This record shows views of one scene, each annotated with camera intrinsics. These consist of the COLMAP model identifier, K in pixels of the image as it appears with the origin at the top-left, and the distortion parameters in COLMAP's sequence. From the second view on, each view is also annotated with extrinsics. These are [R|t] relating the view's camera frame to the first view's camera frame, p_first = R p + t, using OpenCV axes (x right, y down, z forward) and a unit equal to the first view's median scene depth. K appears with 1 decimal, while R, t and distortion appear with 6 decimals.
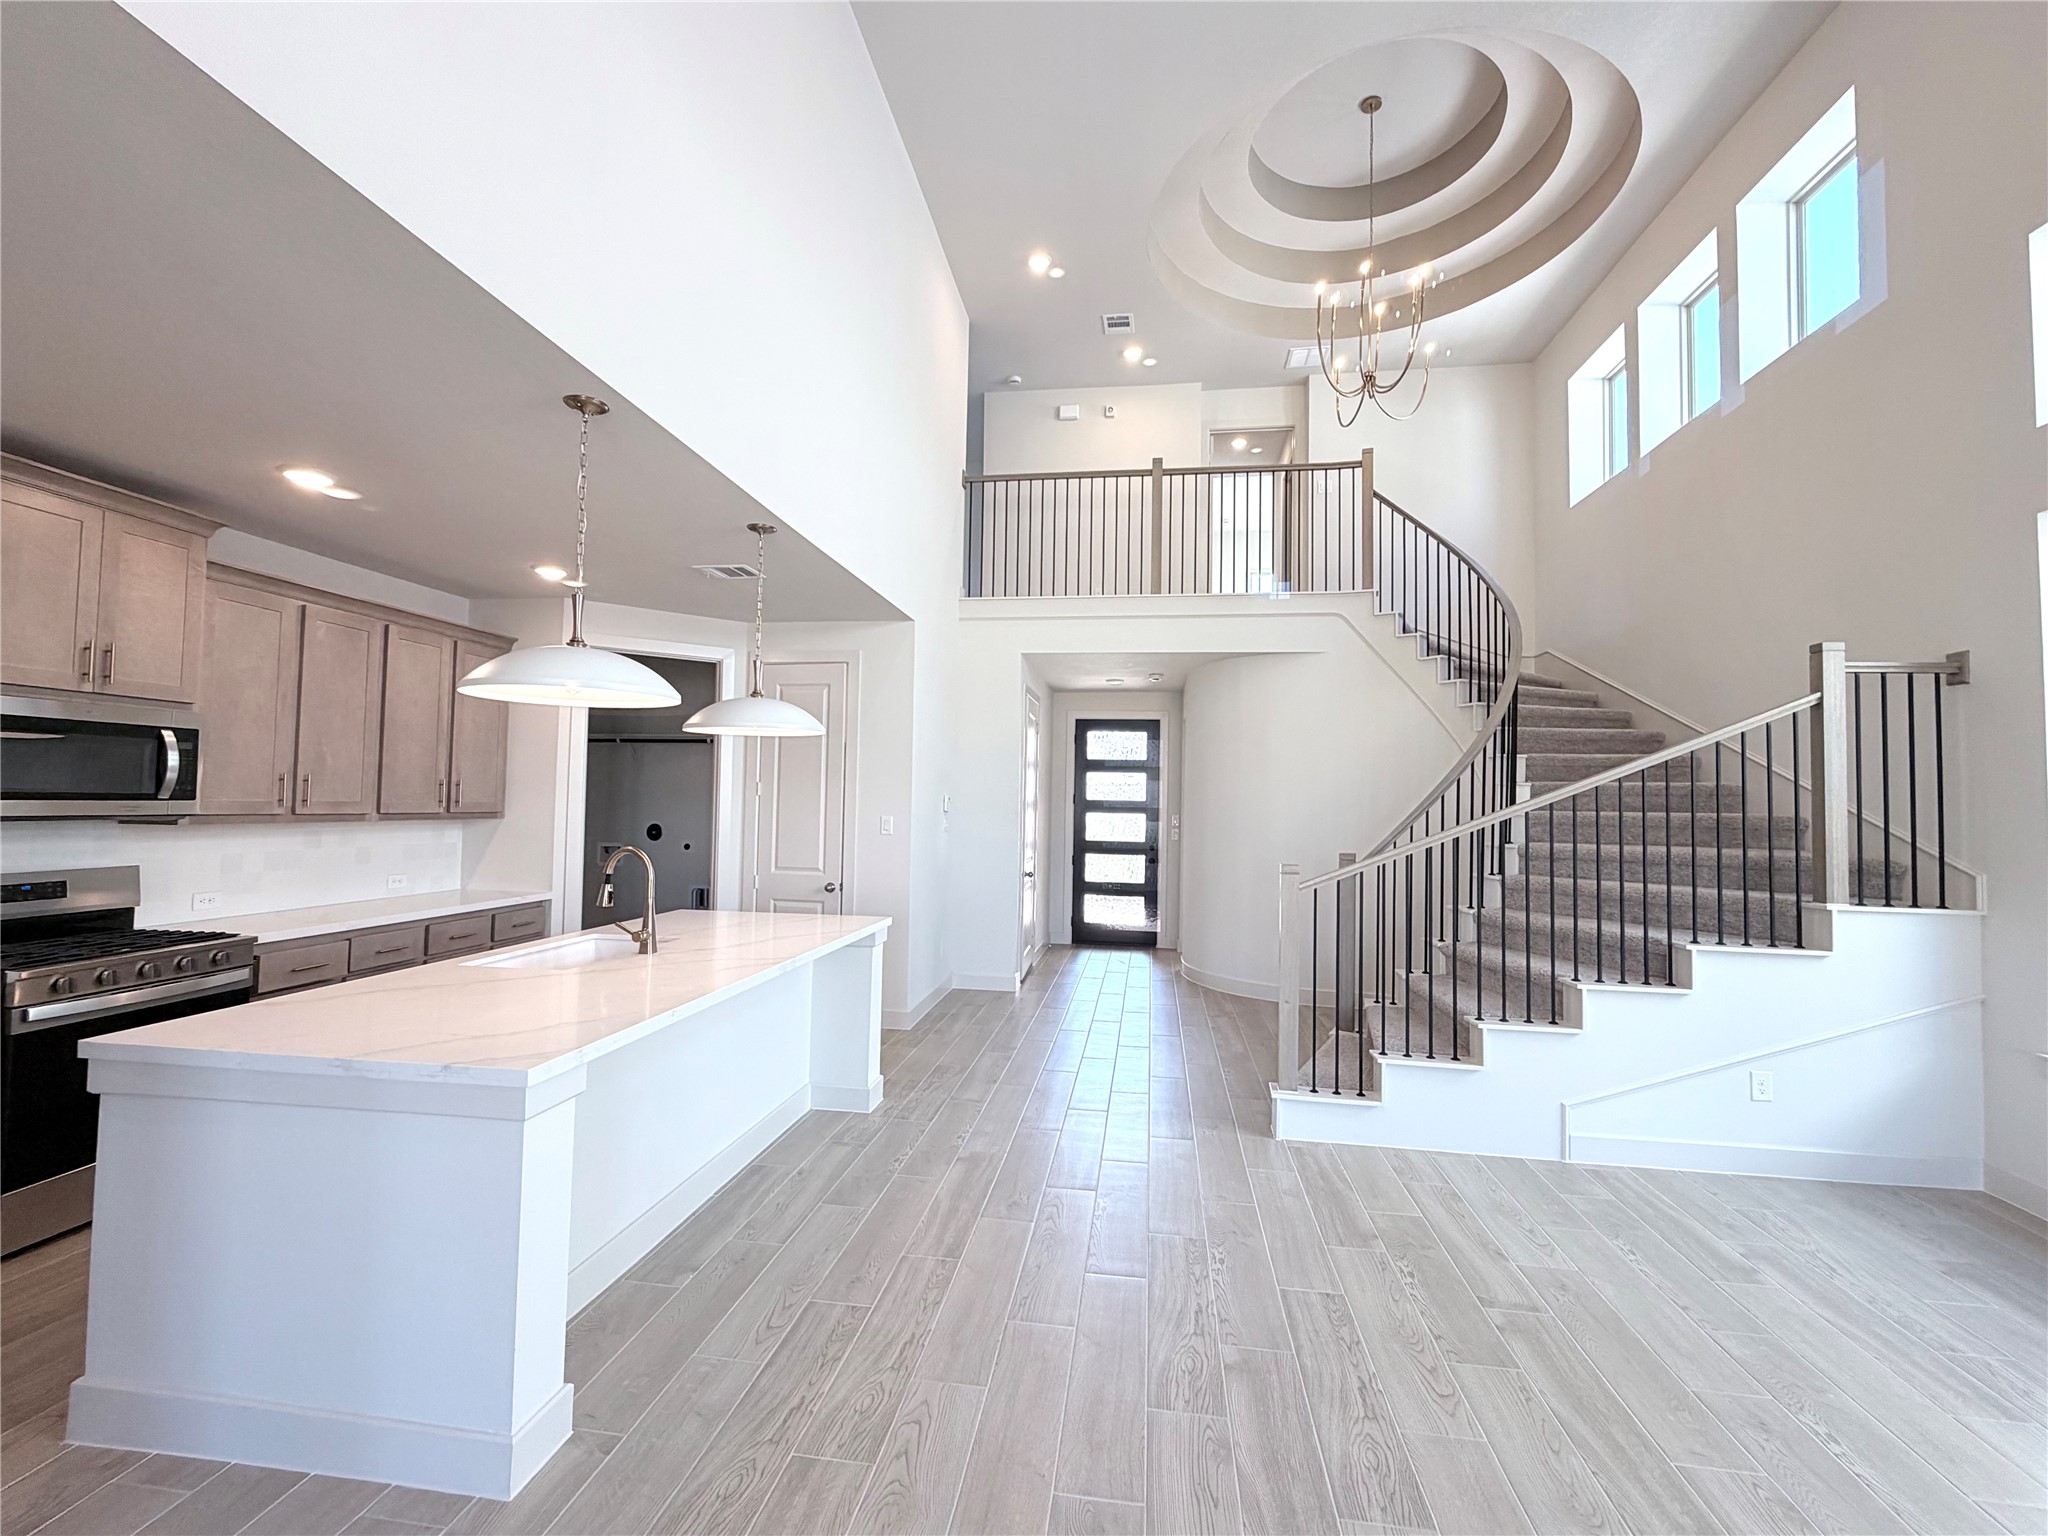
lens RADIAL K [[876.2, 0, 1025.6], [0, 876.2, 767.2], [0, 0, 1]] dist [-0.001149, 0.000670]
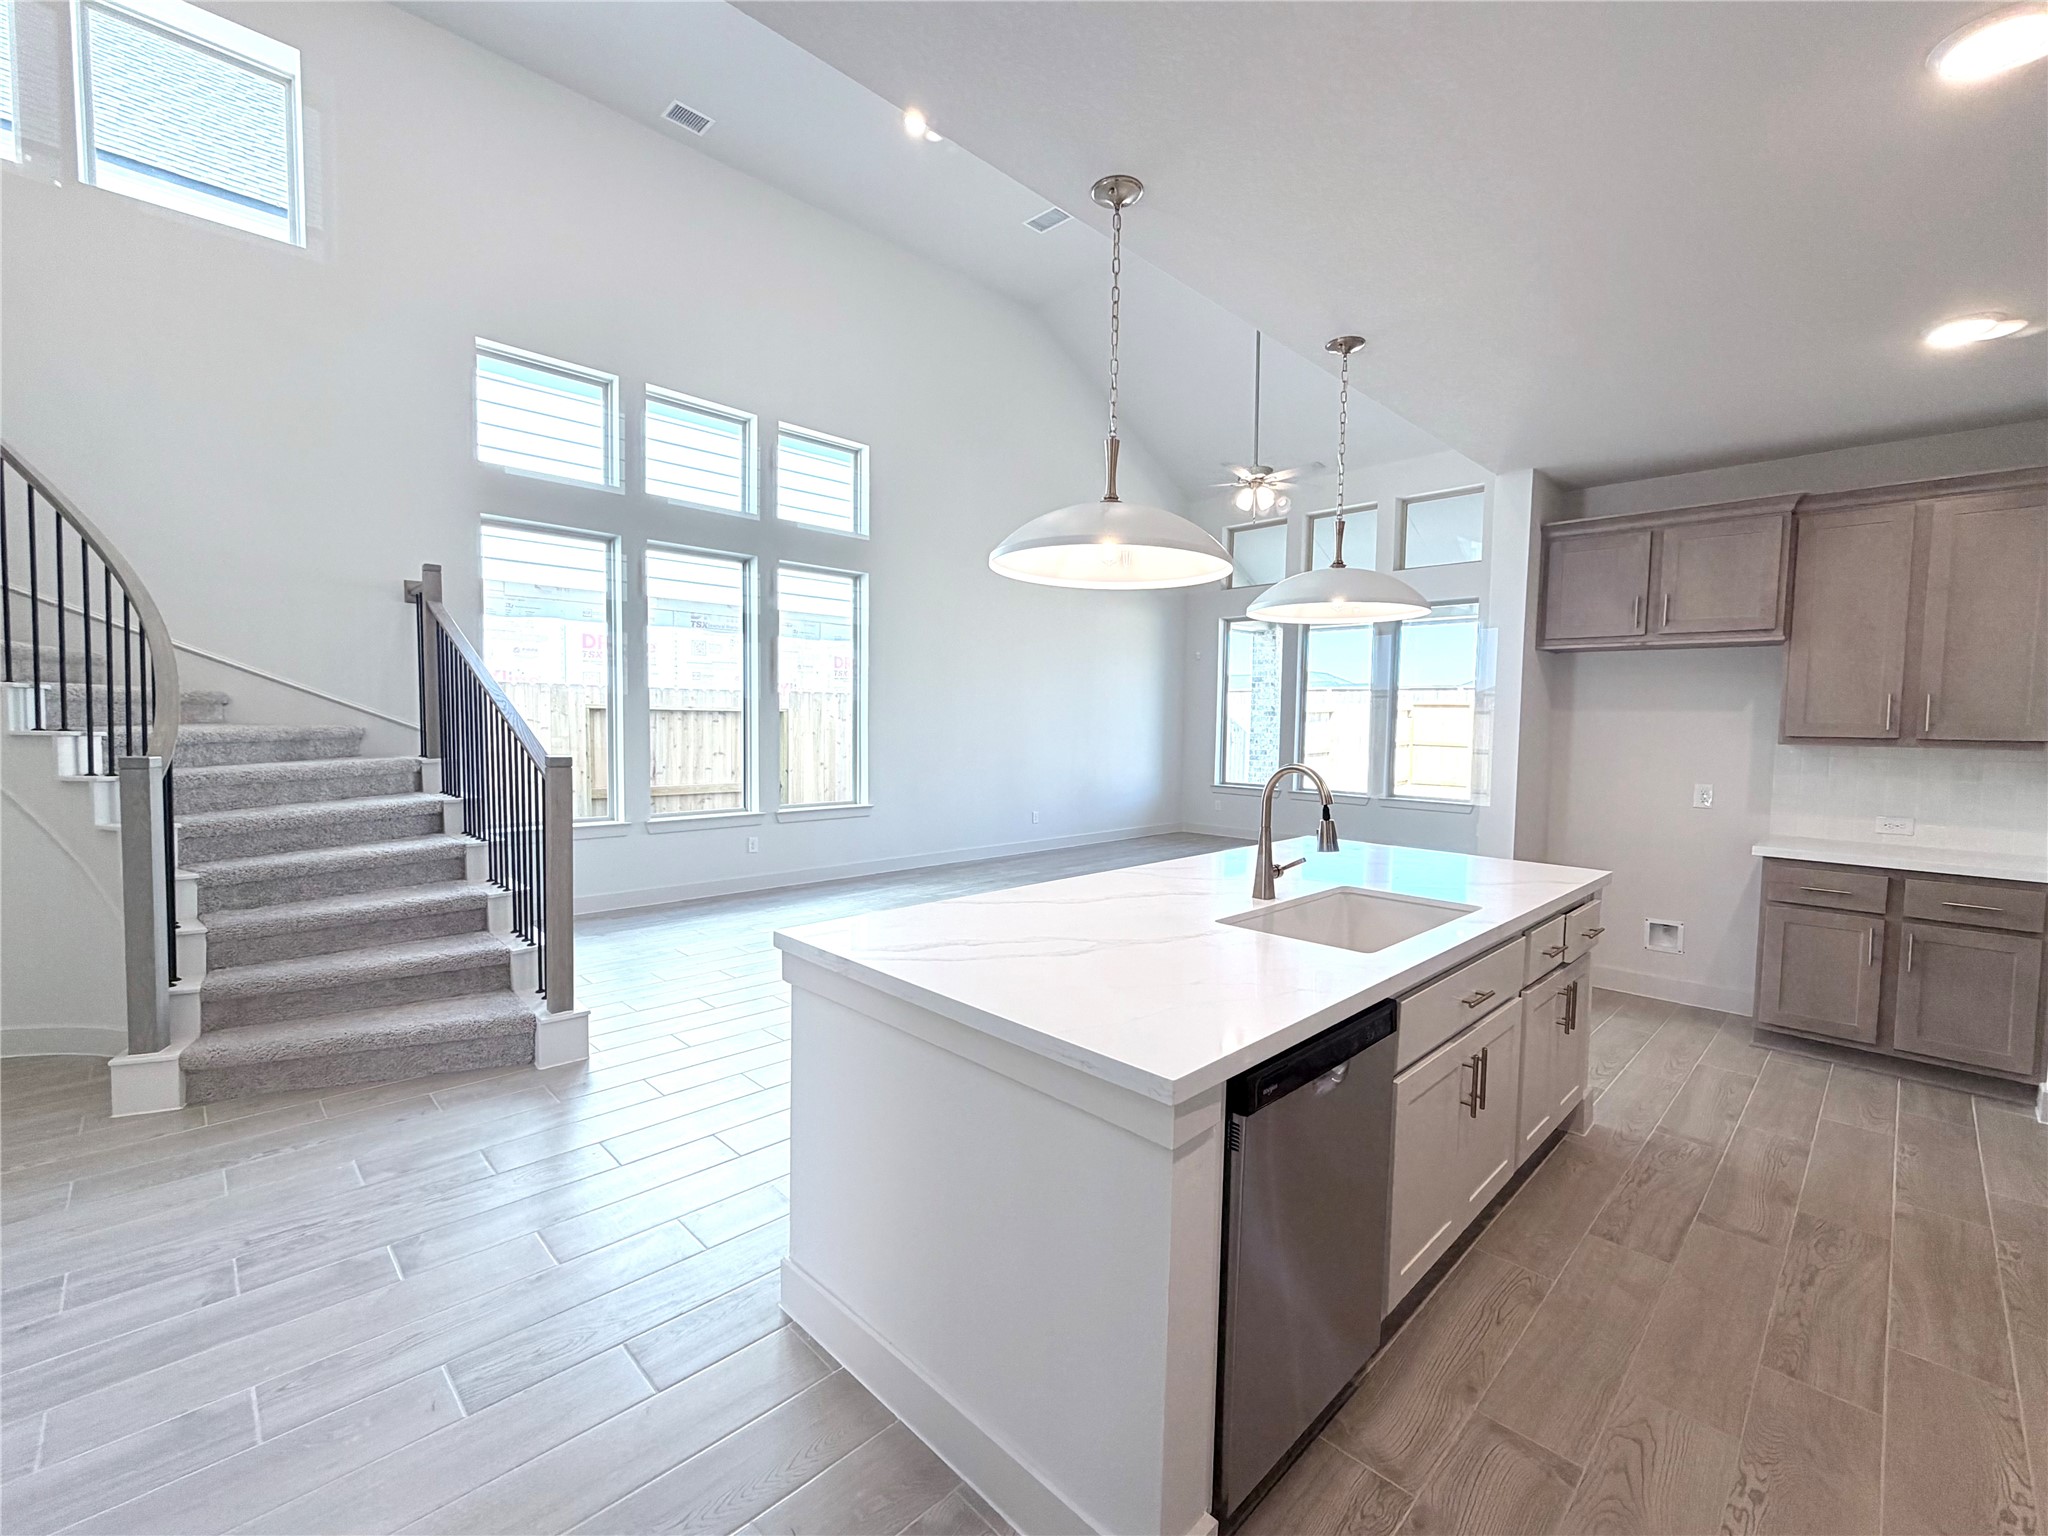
lens RADIAL K [[876.2, 0, 1030.3], [0, 876.2, 778.0], [0, 0, 1]] dist [-0.001149, 0.000670]
pose [[-0.801495, -0.069946, 0.593897, -0.606257], [-0.053426, 0.997540, 0.045384, 0.070043], [-0.595610, 0.004645, -0.803260, 1.466111]]
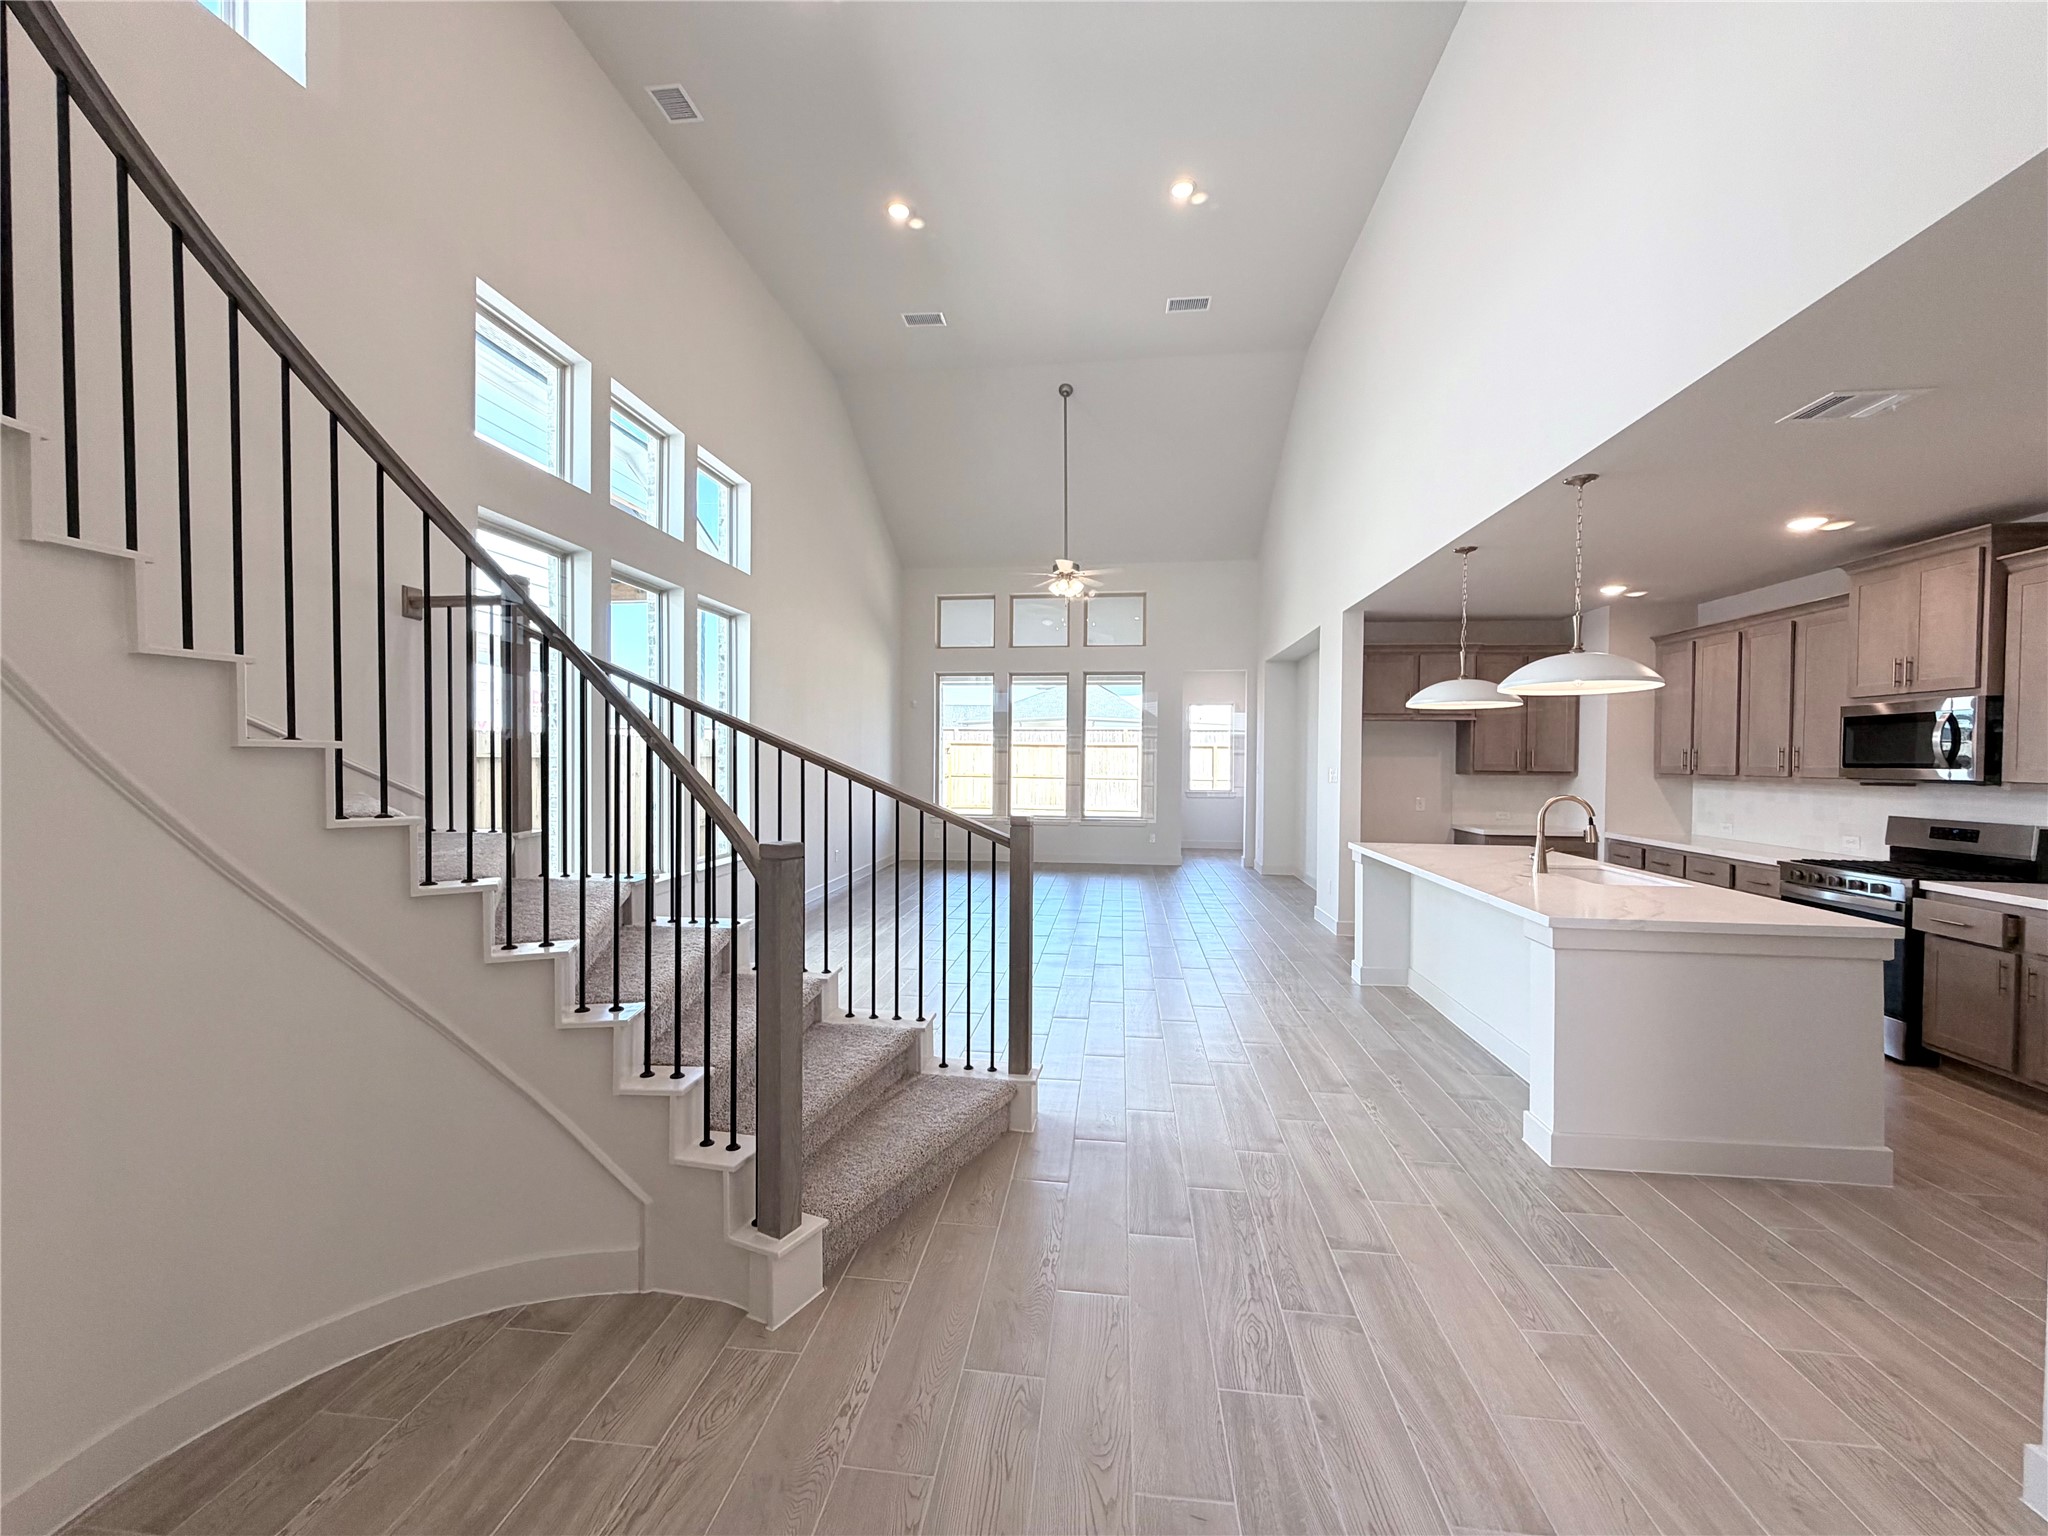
lens RADIAL K [[819.1, 0, 1029.3], [0, 819.1, 776.1], [0, 0, 1]] dist [0.000513, 0.000240]
pose [[-0.999120, -0.022931, -0.035127, 0.337201], [-0.022255, 0.999562, -0.019506, 0.088907], [0.035559, -0.018707, -0.999192, 1.879146]]
